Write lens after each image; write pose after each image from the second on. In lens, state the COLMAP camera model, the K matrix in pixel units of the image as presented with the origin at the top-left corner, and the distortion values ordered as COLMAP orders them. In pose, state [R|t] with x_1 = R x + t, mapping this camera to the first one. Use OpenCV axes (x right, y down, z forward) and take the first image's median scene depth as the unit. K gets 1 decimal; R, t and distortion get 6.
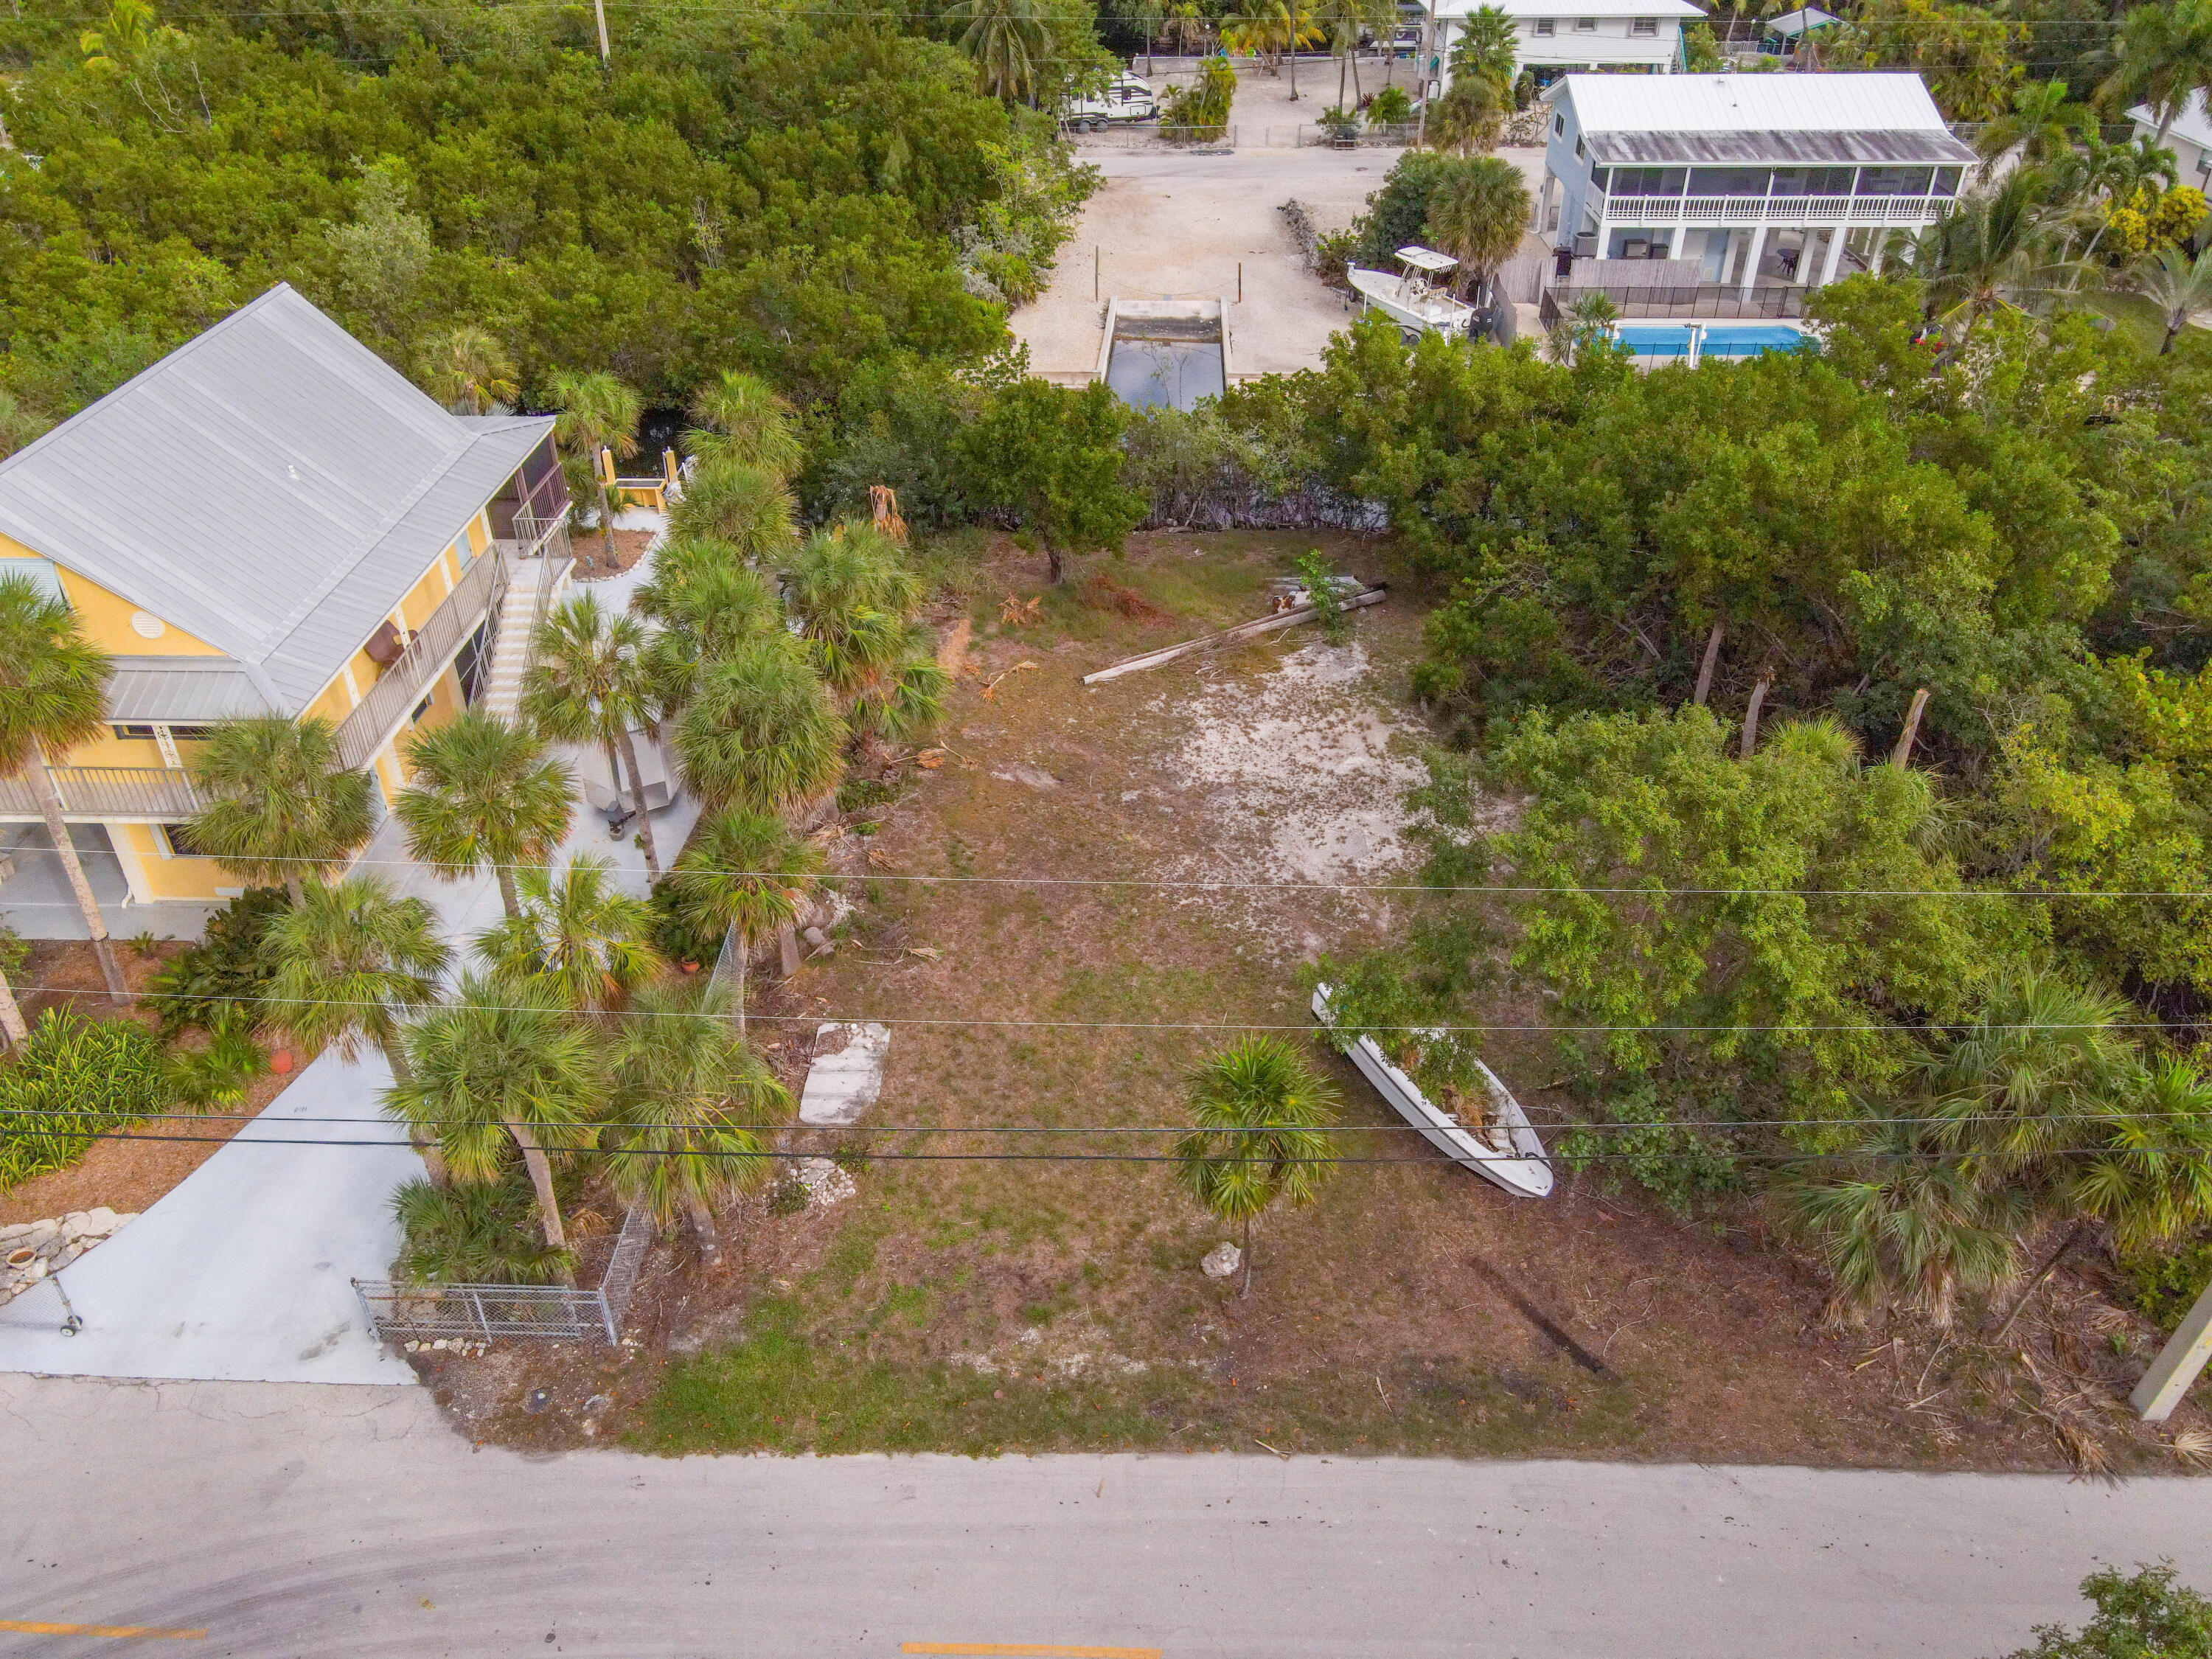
lens RADIAL K [[1637.3, 0, 1108.5], [0, 1637.3, 842.0], [0, 0, 1]] dist [0.001742, 0.011891]
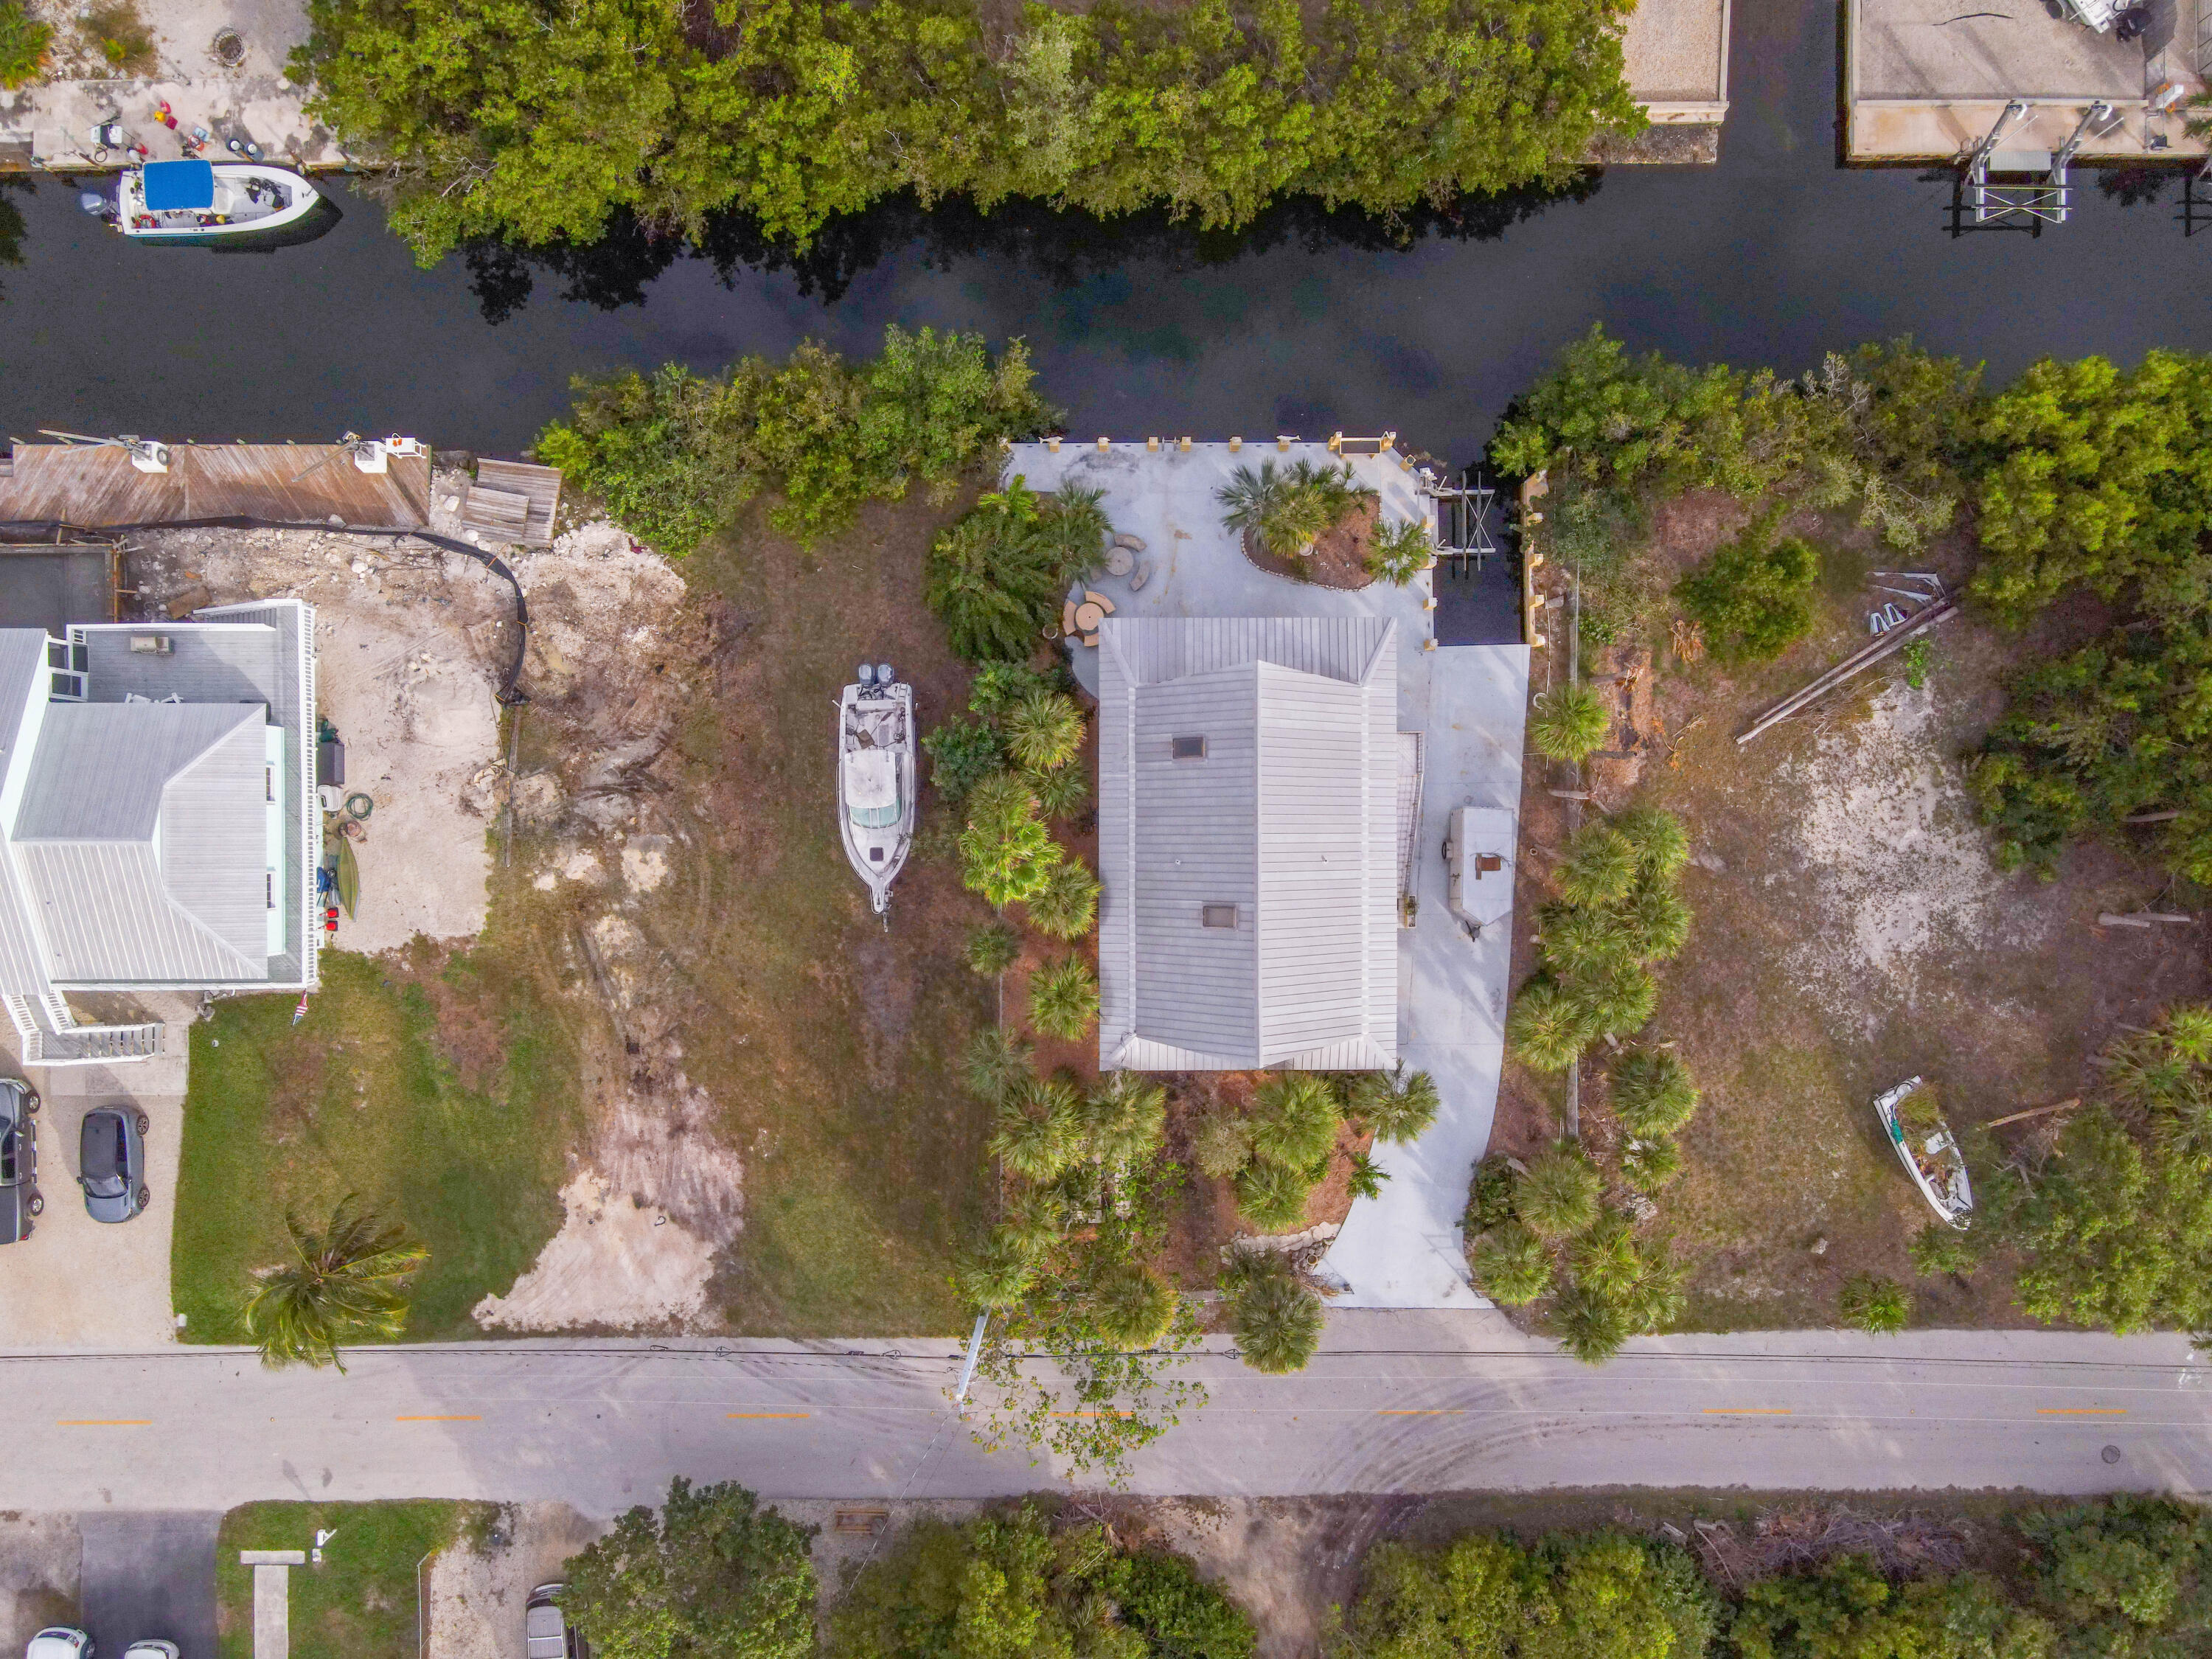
lens RADIAL K [[1637.3, 0, 1108.5], [0, 1637.3, 842.0], [0, 0, 1]] dist [0.001742, 0.011891]
pose [[0.999444, -0.033345, 0.000019, -0.627273], [0.018737, 0.562078, 0.826872, -1.373316], [-0.027583, -0.826412, 0.562390, 0.119236]]
